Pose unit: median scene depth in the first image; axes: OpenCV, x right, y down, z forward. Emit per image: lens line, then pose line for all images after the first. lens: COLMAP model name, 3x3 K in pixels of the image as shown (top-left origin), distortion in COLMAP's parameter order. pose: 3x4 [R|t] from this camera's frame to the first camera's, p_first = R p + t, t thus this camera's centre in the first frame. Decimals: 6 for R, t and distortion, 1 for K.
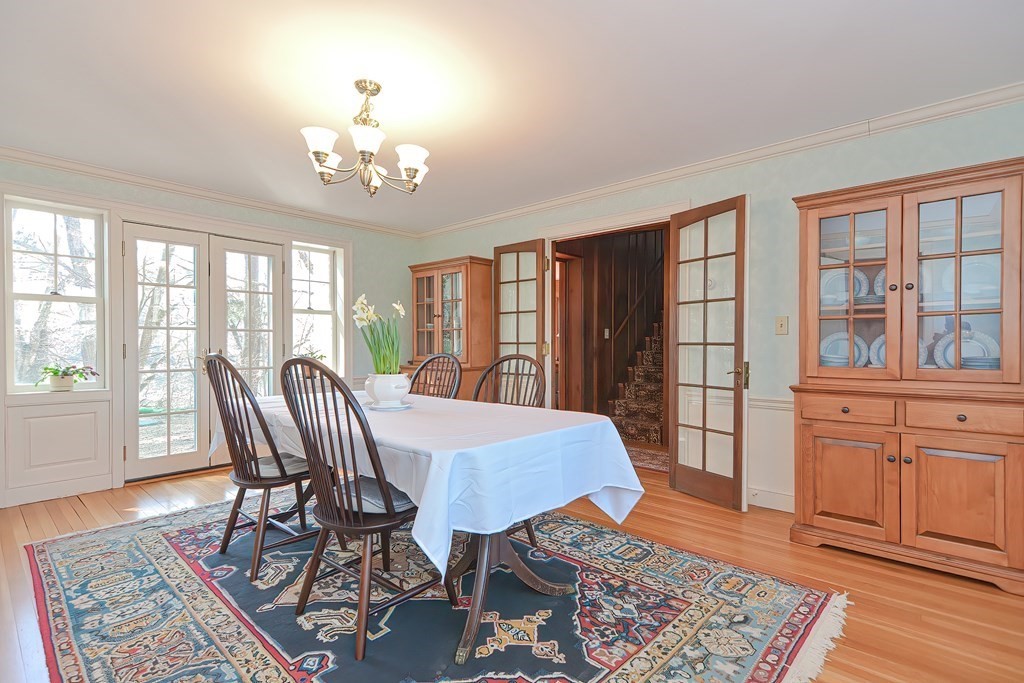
lens RADIAL K [[491.3, 0, 514.9], [0, 491.3, 346.1], [0, 0, 1]] dist [0.023624, -0.005082]
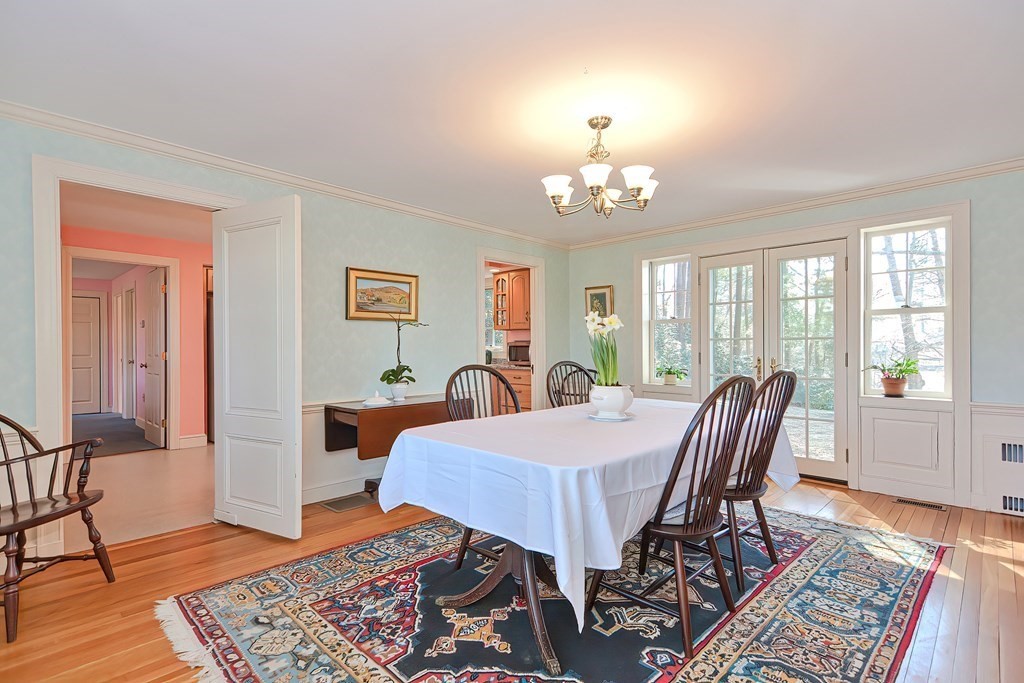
lens RADIAL K [[491.3, 0, 506.9], [0, 491.3, 345.8], [0, 0, 1]] dist [0.023624, -0.005082]
pose [[-0.049151, -0.008853, -0.998752, 0.829227], [-0.000336, 0.999961, -0.008847, -0.015515], [0.998791, -0.000099, -0.049152, 0.874595]]
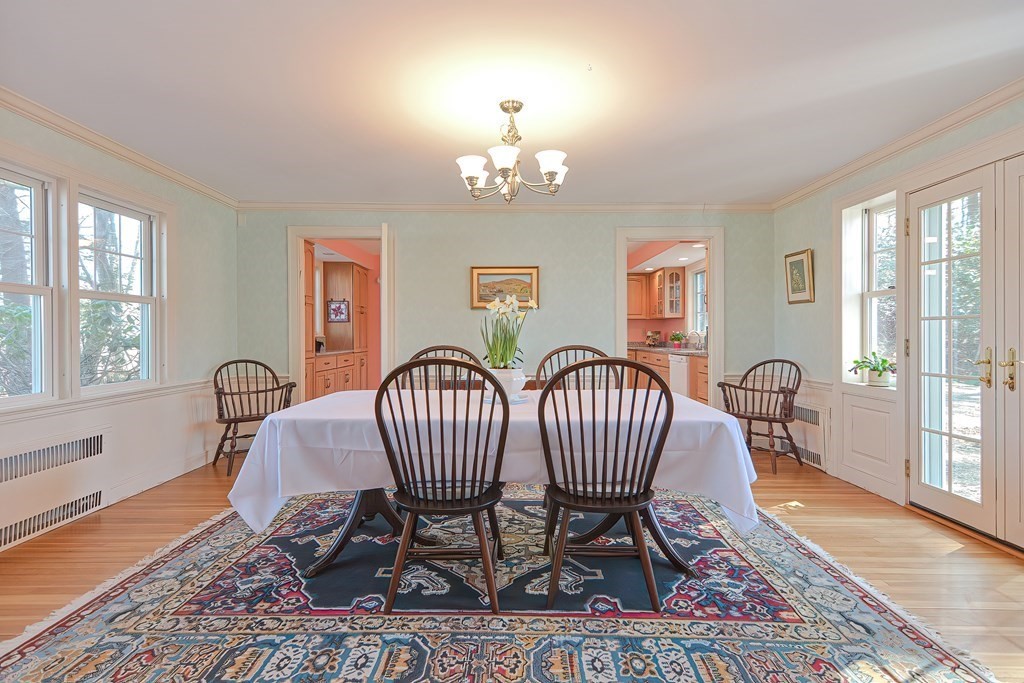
lens RADIAL K [[491.3, 0, 512.3], [0, 491.3, 337.0], [0, 0, 1]] dist [0.023624, -0.005082]
pose [[-0.744837, 0.002126, -0.667243, 0.445767], [-0.004043, 0.999962, 0.007700, -0.018376], [0.667235, 0.008433, -0.744800, 1.882773]]
